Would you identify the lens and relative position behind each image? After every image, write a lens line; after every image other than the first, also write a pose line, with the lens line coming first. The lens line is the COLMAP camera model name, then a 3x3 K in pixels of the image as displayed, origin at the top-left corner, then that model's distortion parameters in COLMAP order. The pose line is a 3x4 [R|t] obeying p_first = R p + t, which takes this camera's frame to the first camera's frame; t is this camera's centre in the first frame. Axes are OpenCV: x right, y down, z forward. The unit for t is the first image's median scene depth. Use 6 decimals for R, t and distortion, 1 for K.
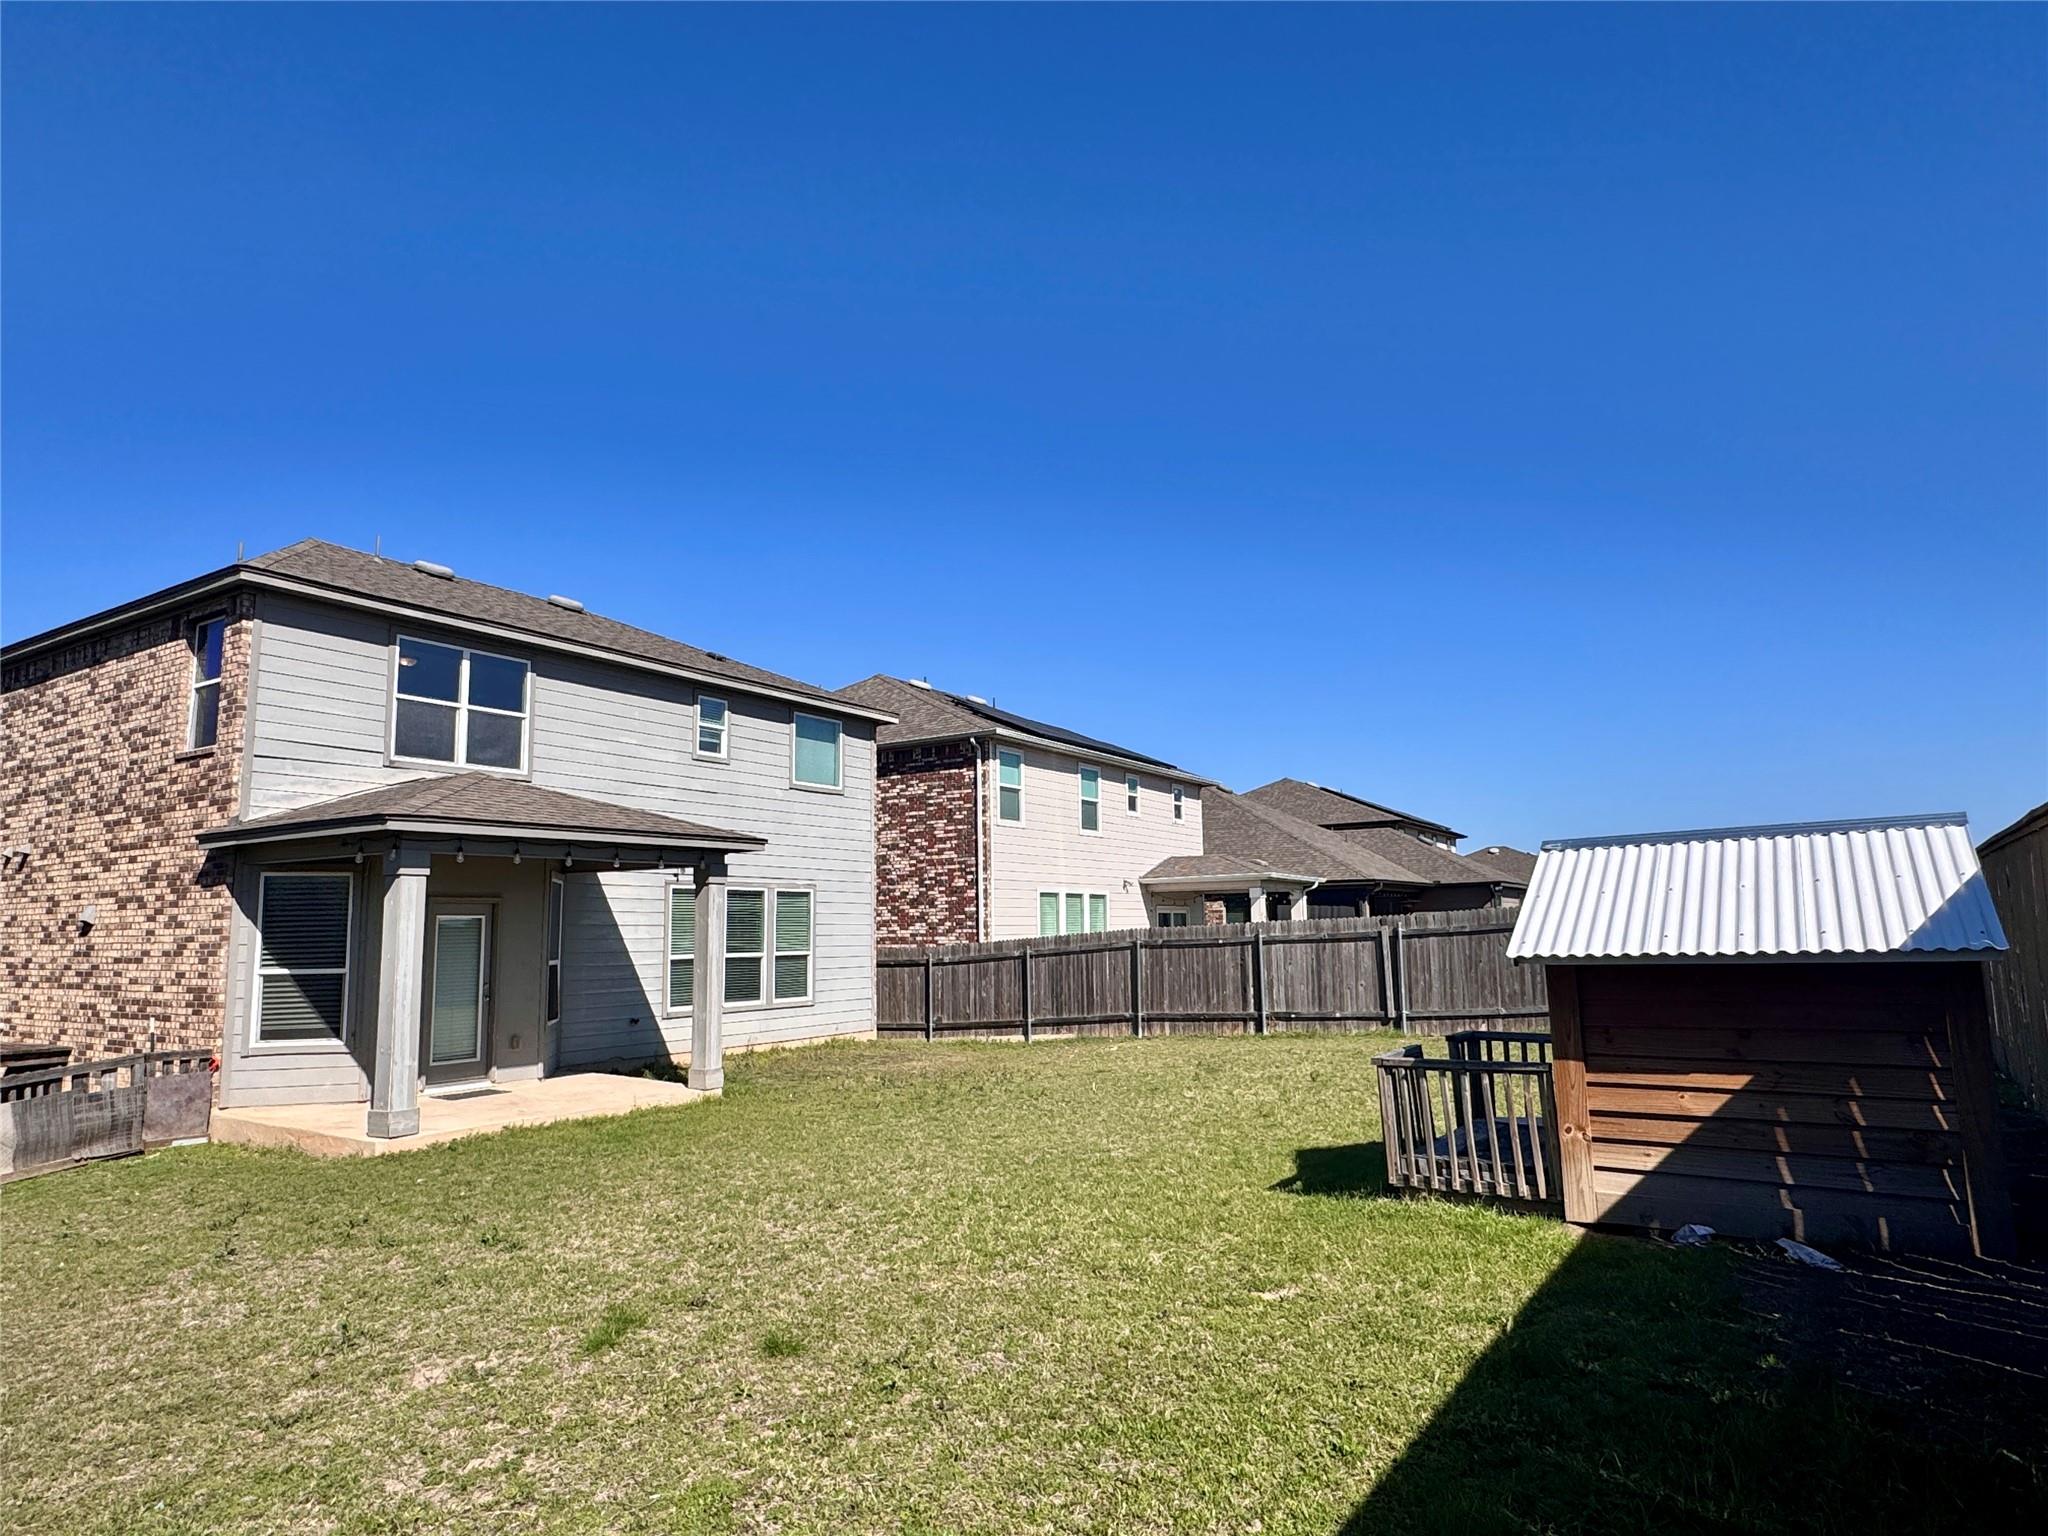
lens RADIAL K [[1219.3, 0, 1024.0], [0, 1219.3, 768.0], [0, 0, 1]] dist [-0.001654, -0.000231]
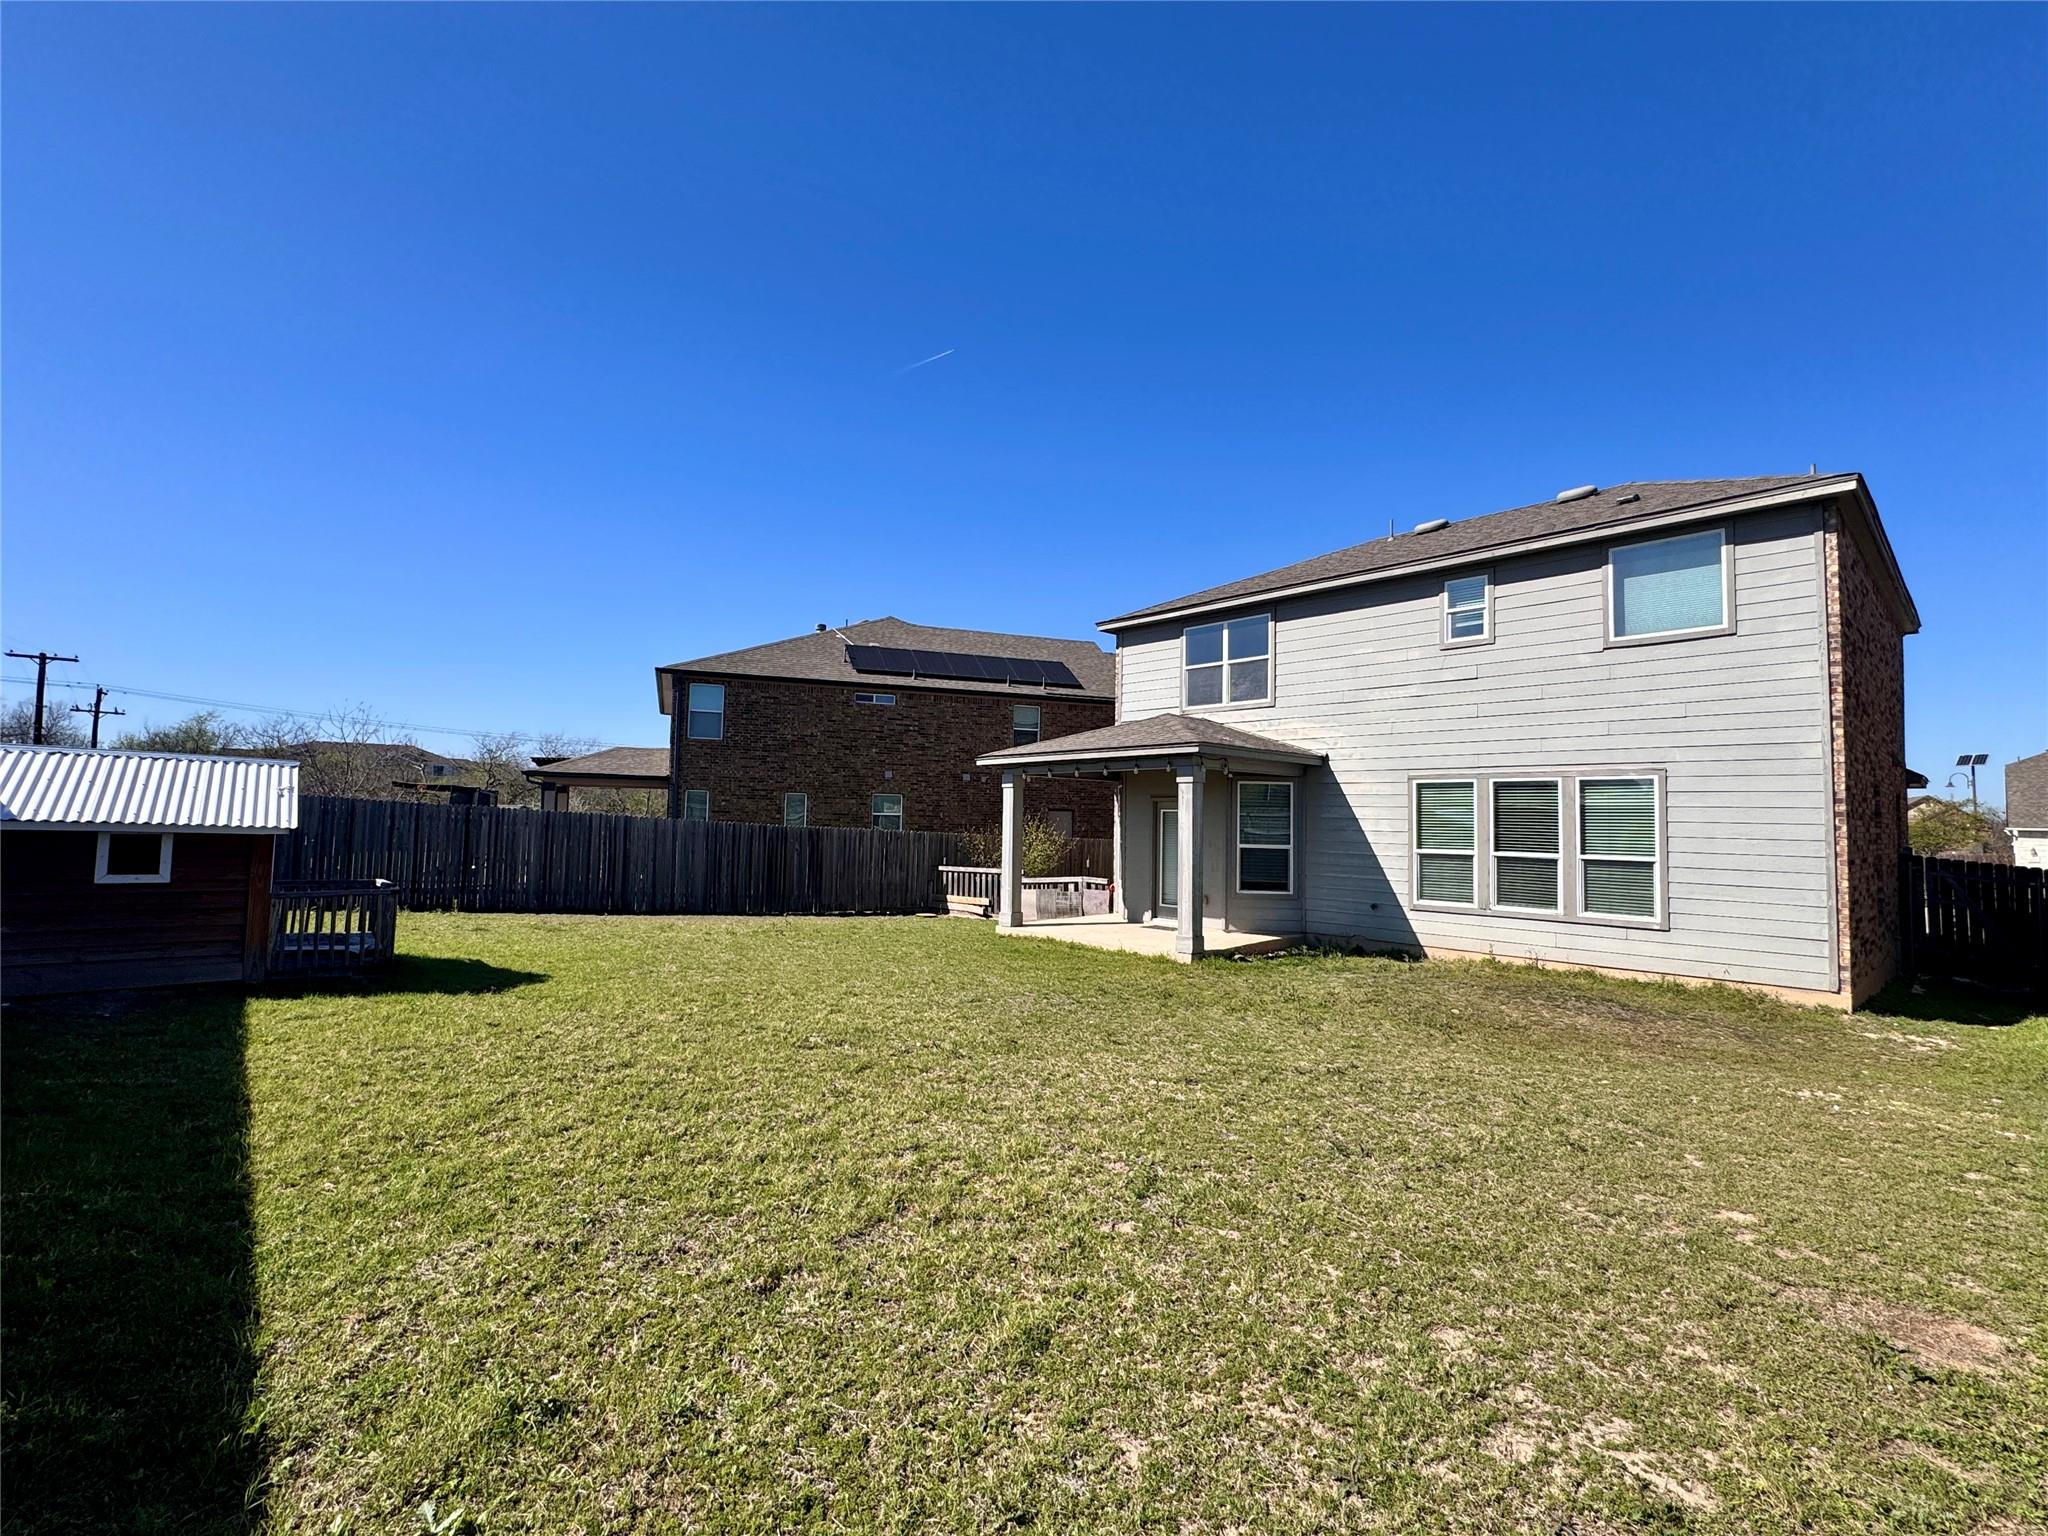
lens RADIAL K [[895.1, 0, 1024.0], [0, 895.1, 768.0], [0, 0, 1]] dist [-0.015300, -0.000559]
pose [[-0.243342, -0.040094, -0.969112, 0.508271], [0.121673, 0.989991, -0.071509, 0.099140], [0.962279, -0.135316, -0.236028, 0.861257]]
